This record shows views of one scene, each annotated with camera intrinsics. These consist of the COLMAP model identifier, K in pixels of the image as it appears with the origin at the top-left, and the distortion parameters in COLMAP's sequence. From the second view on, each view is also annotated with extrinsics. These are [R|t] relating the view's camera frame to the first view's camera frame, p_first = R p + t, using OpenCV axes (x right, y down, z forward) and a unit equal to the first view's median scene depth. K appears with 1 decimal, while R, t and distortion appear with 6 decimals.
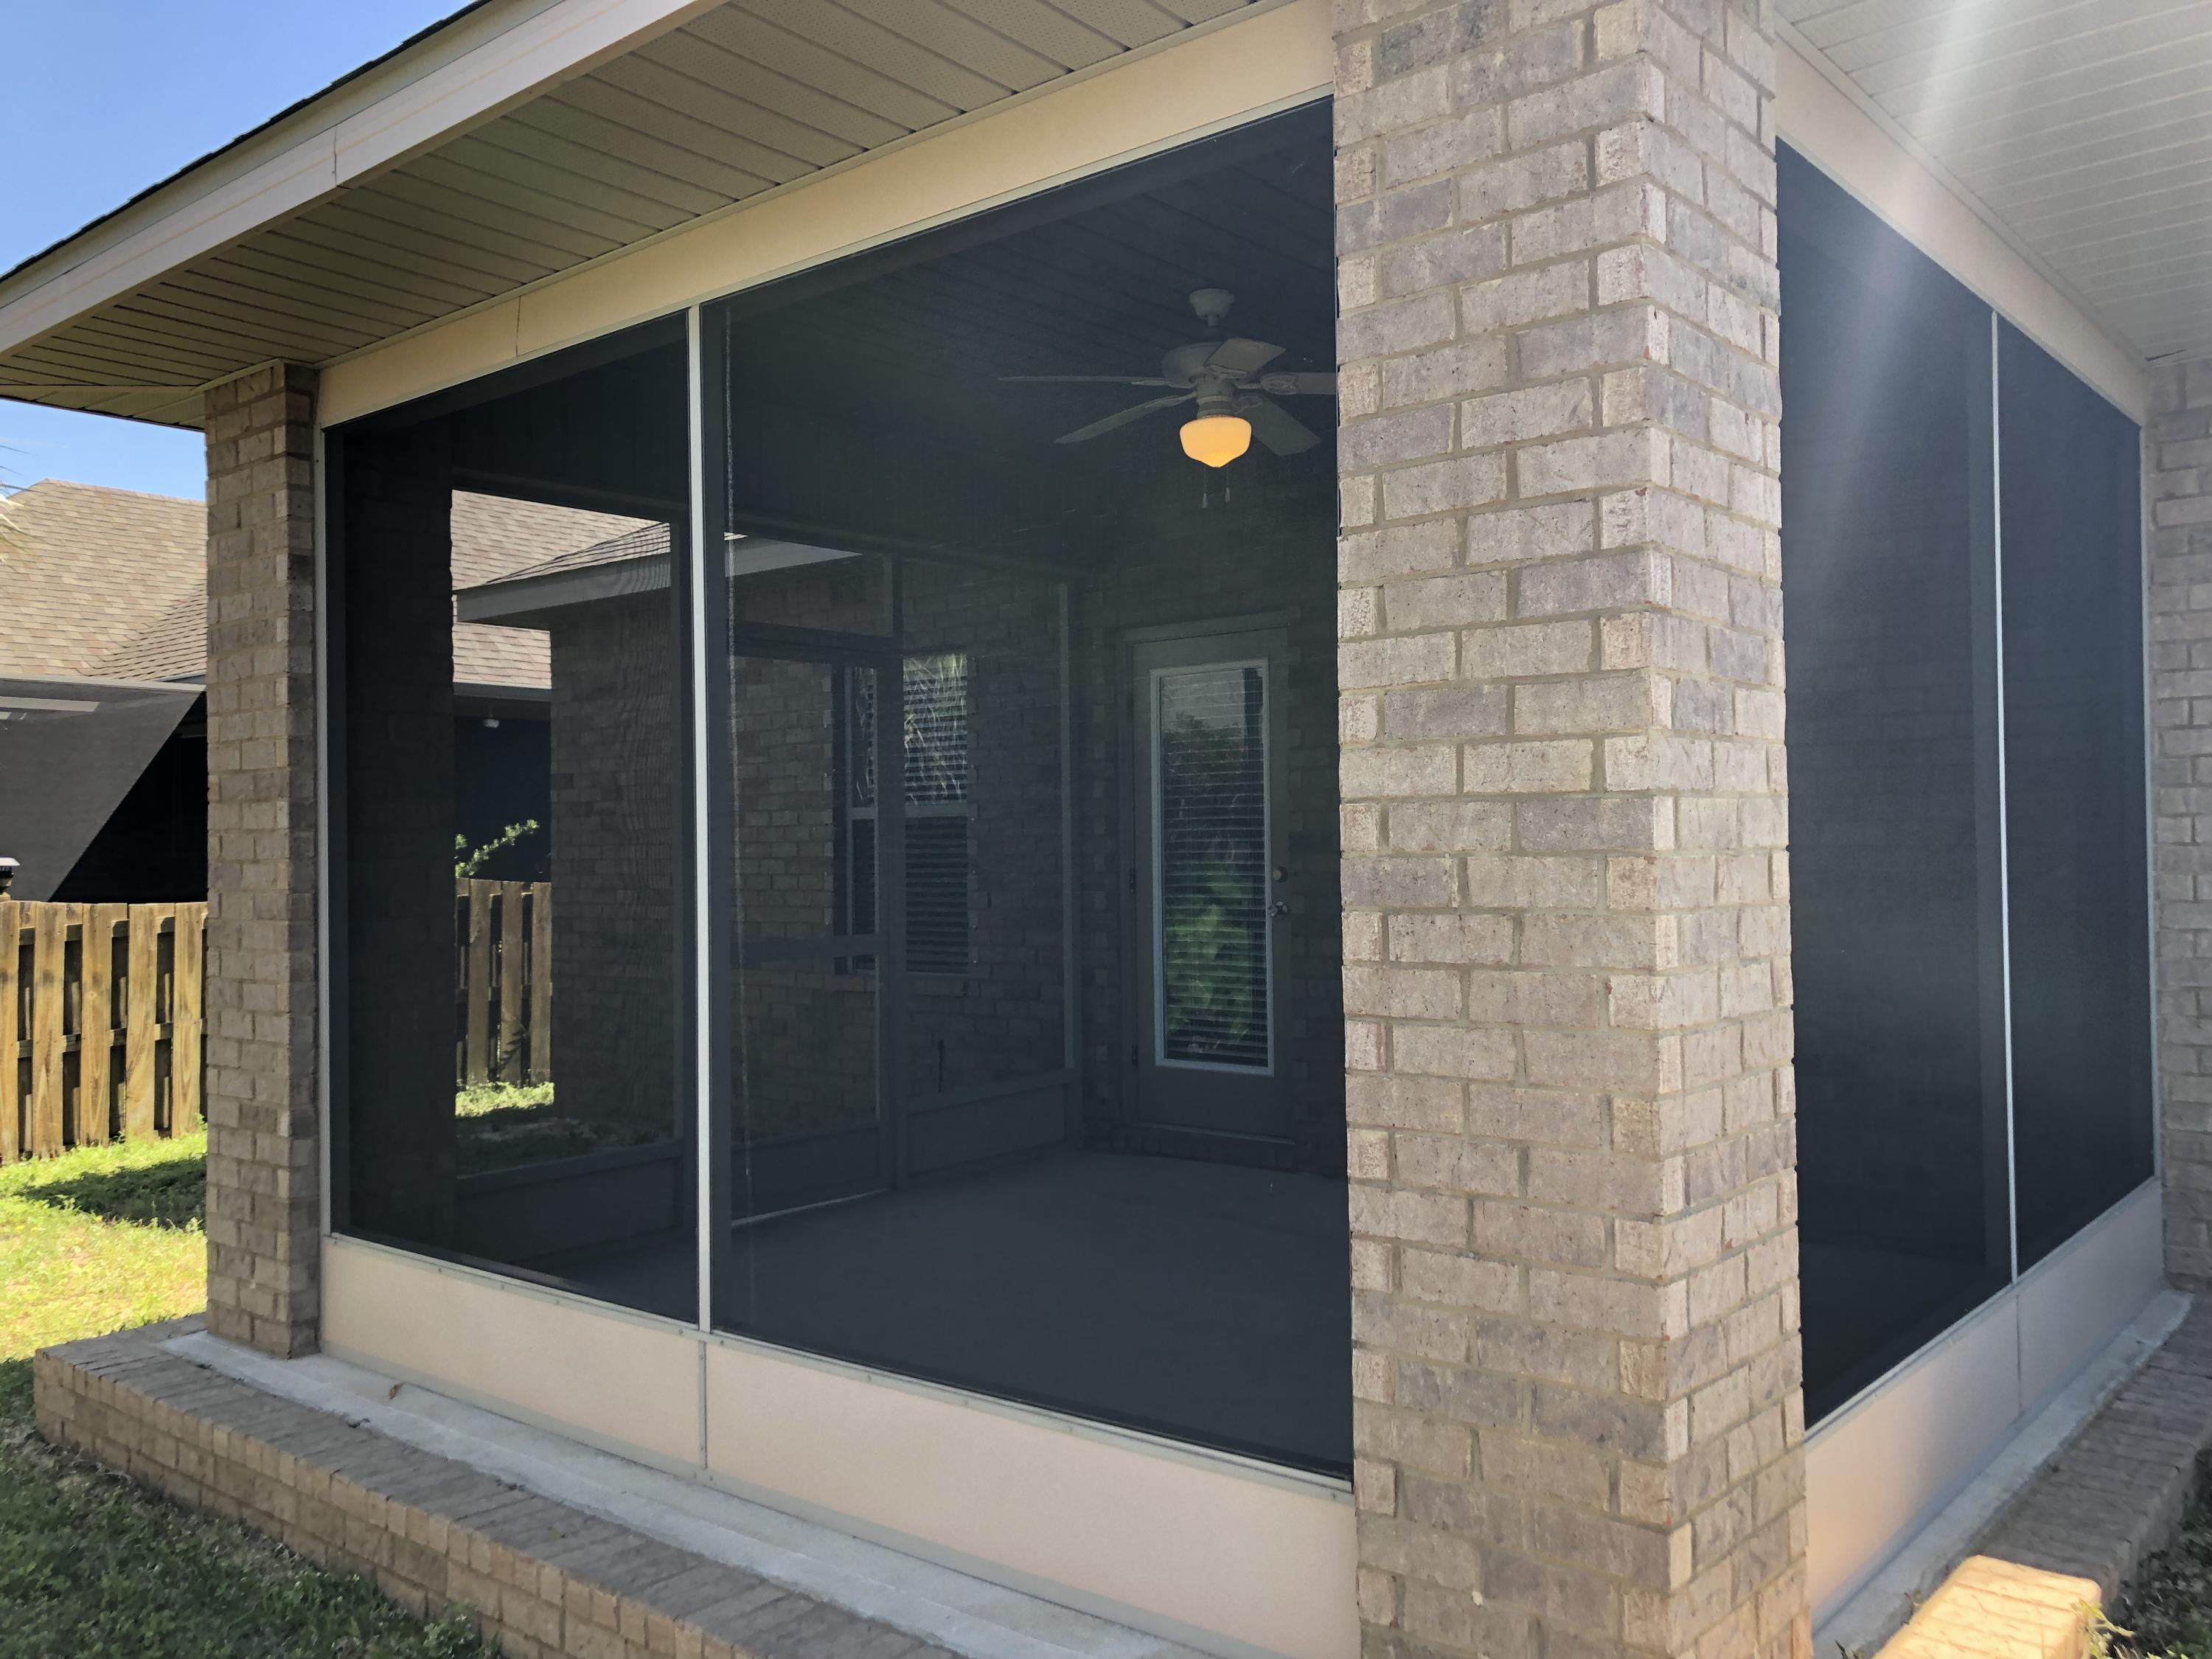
lens RADIAL K [[1803.0, 0, 1092.5], [0, 1803.0, 811.4], [0, 0, 1]] dist [0.023108, -0.011895]
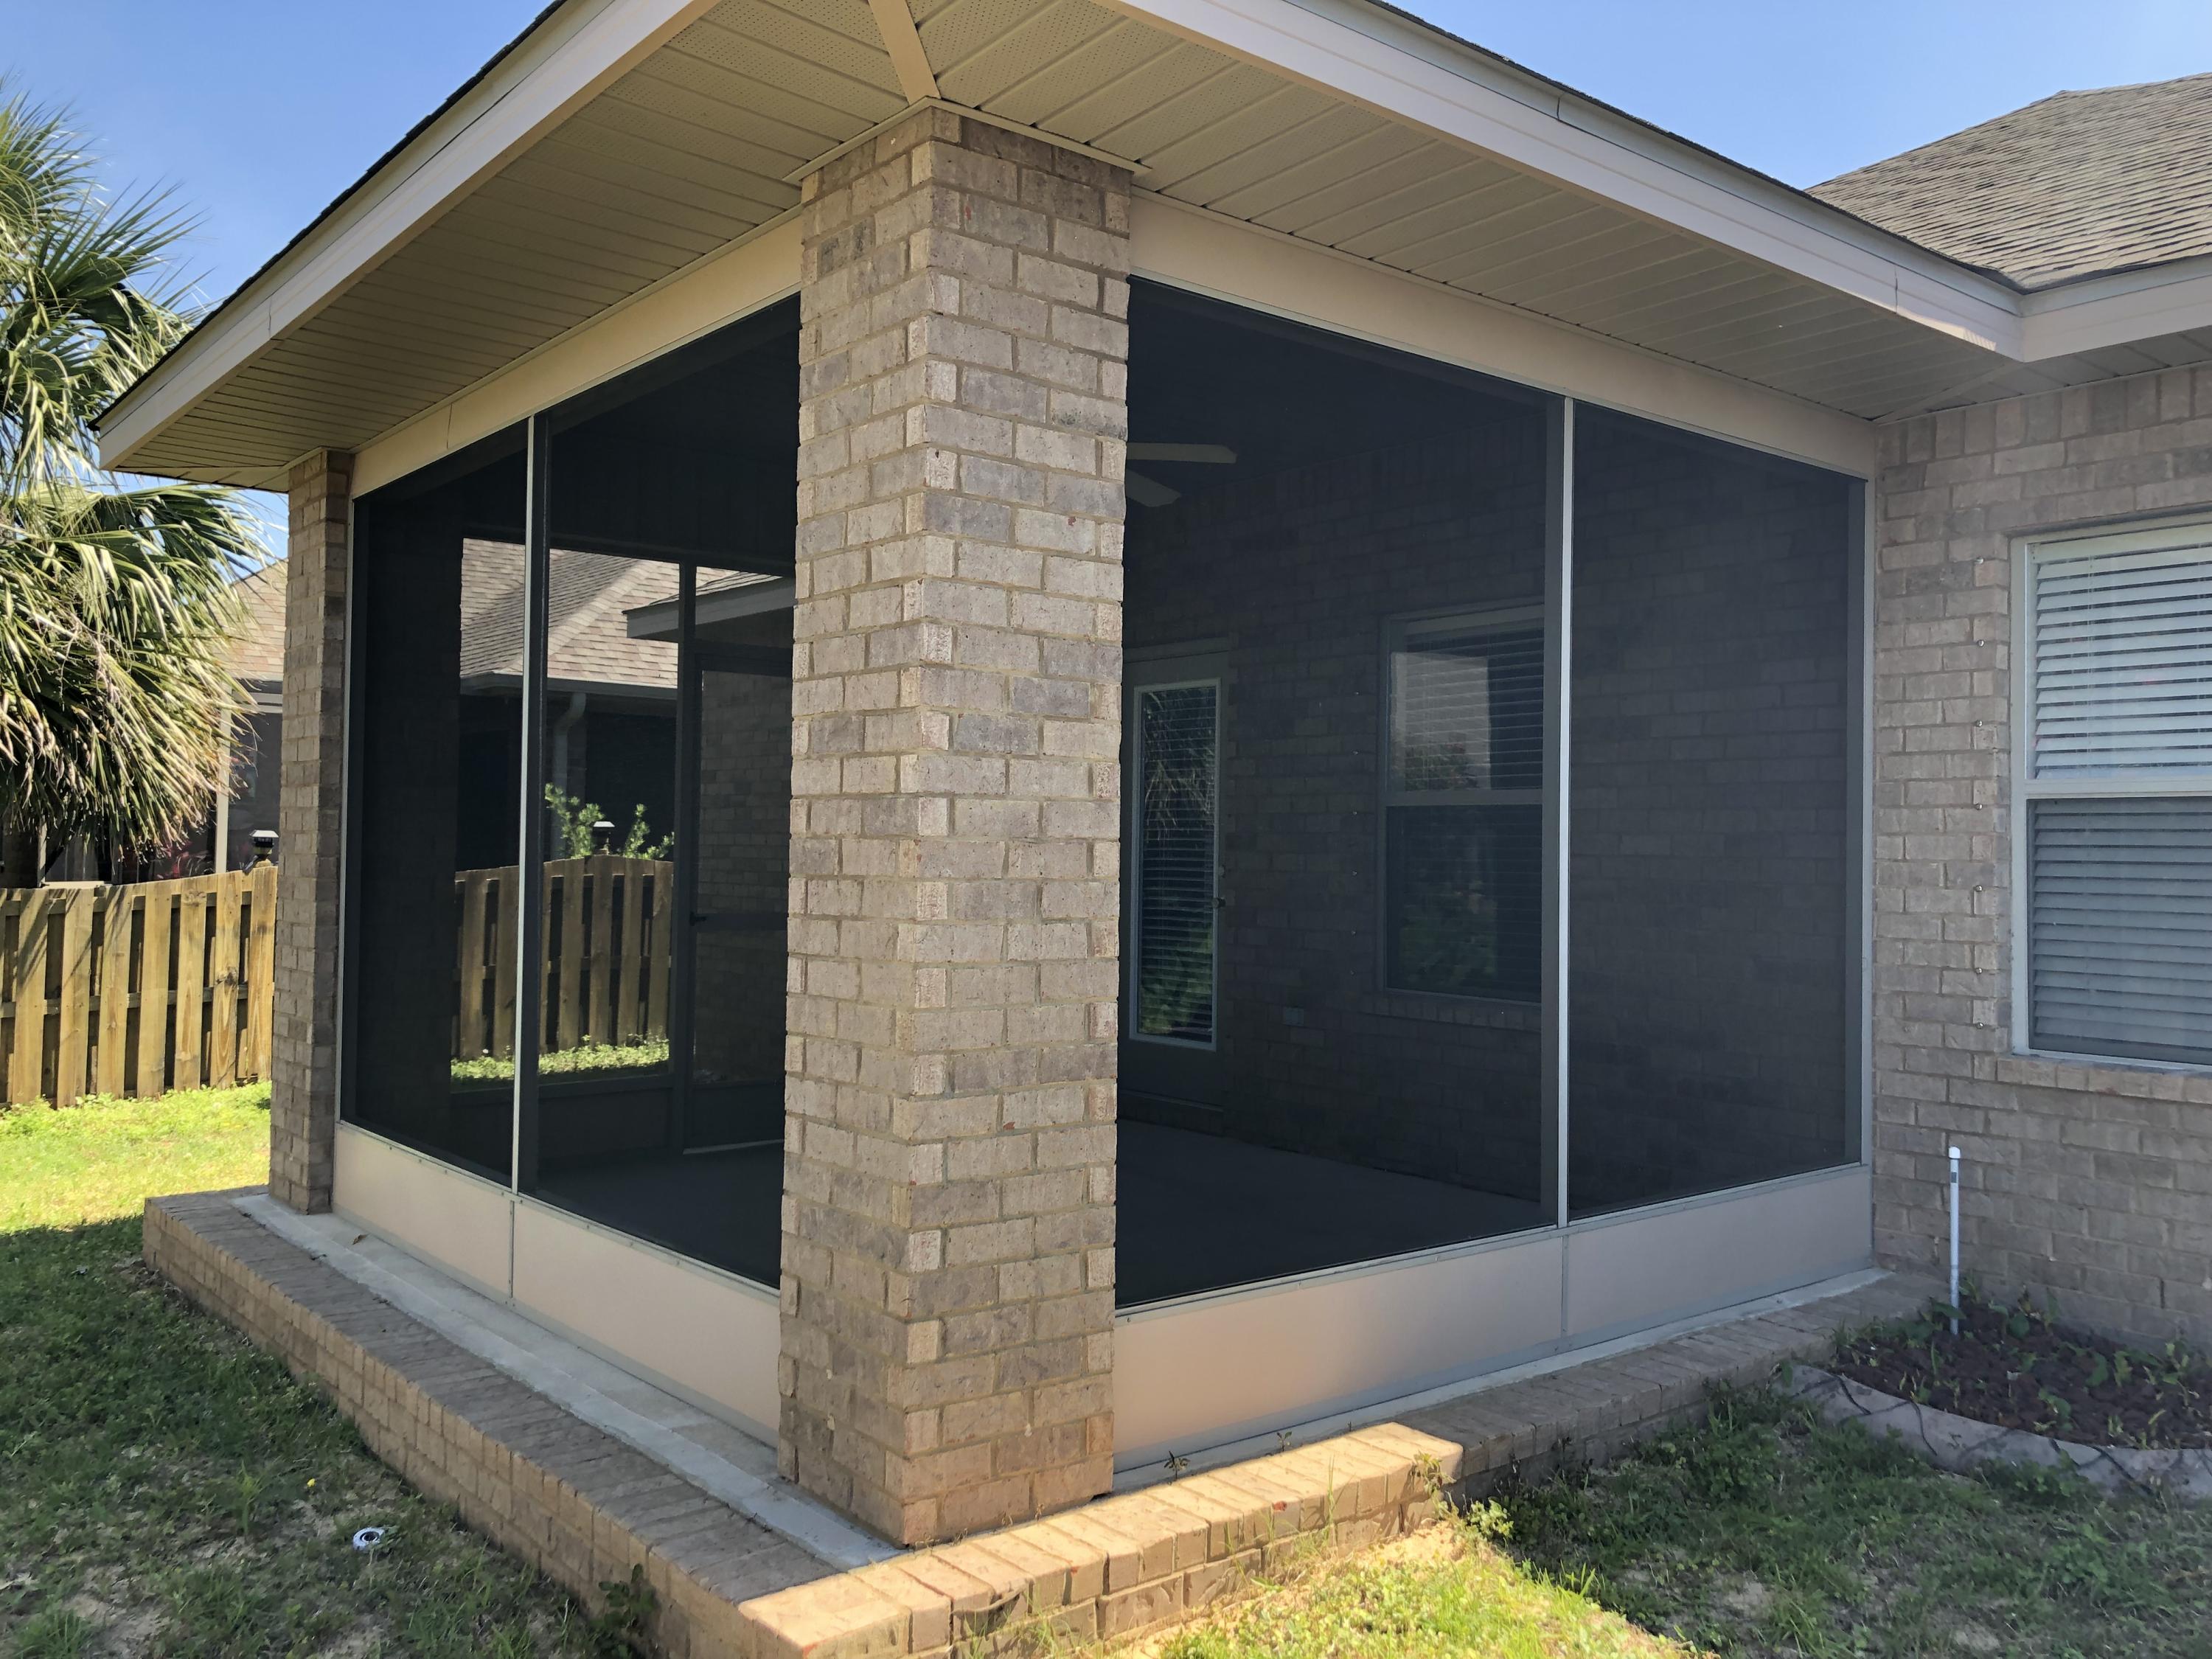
lens RADIAL K [[1795.3, 0, 1104.8], [0, 1795.3, 798.4], [0, 0, 1]] dist [0.081587, -0.149671]
pose [[0.981658, 0.021422, -0.189443, 0.627569], [-0.023239, 0.999703, -0.007378, -0.000525], [0.189229, 0.011646, 0.981864, -0.302939]]
